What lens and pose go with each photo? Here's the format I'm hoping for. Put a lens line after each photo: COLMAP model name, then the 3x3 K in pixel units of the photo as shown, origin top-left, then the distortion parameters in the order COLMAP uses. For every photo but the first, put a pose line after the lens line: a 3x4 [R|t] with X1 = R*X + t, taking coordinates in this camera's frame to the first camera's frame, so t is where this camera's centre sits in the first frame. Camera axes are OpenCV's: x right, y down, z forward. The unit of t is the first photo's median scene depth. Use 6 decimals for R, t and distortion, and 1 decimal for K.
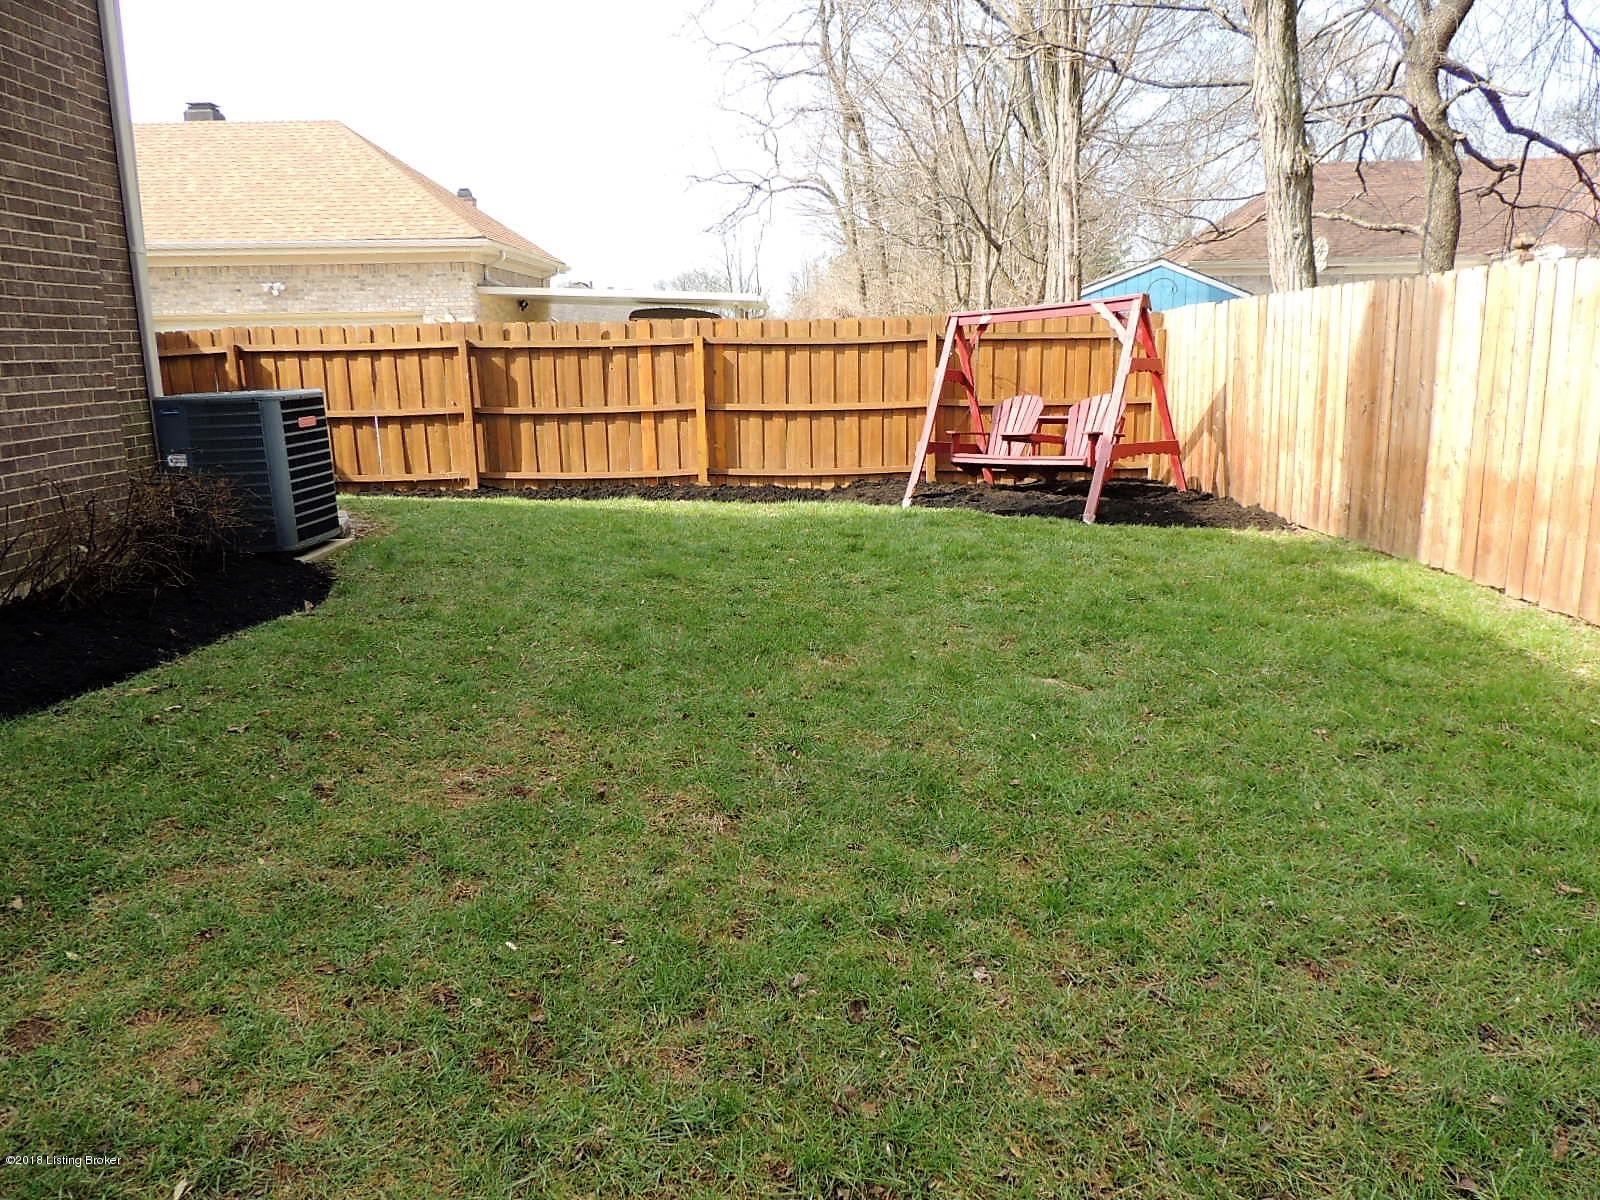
lens RADIAL K [[1140.6, 0, 804.4], [0, 1140.6, 593.1], [0, 0, 1]] dist [-0.018095, -0.001310]
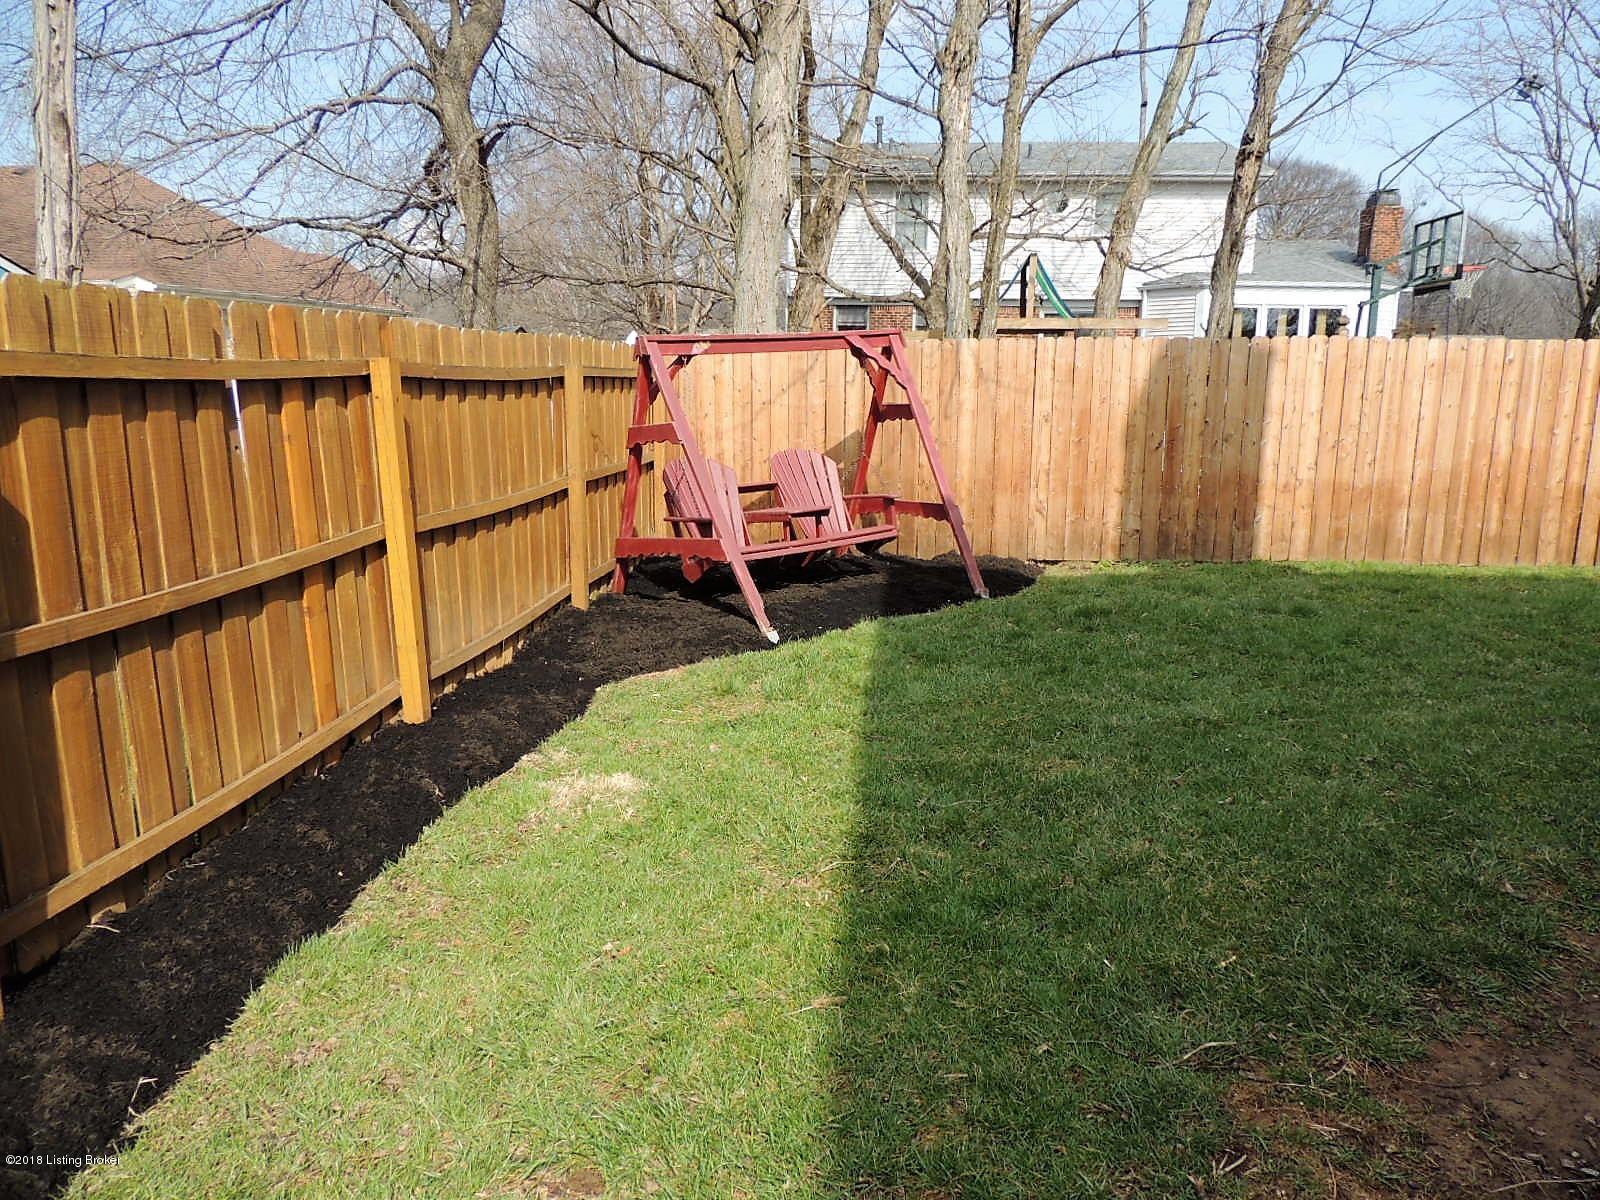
lens RADIAL K [[1140.6, 0, 802.1], [0, 1140.6, 606.8], [0, 0, 1]] dist [-0.018095, -0.001310]
pose [[0.130834, -0.181590, 0.974632, -0.470226], [0.208093, 0.966213, 0.152087, -0.169377], [-0.969319, 0.182916, 0.164201, 0.797229]]
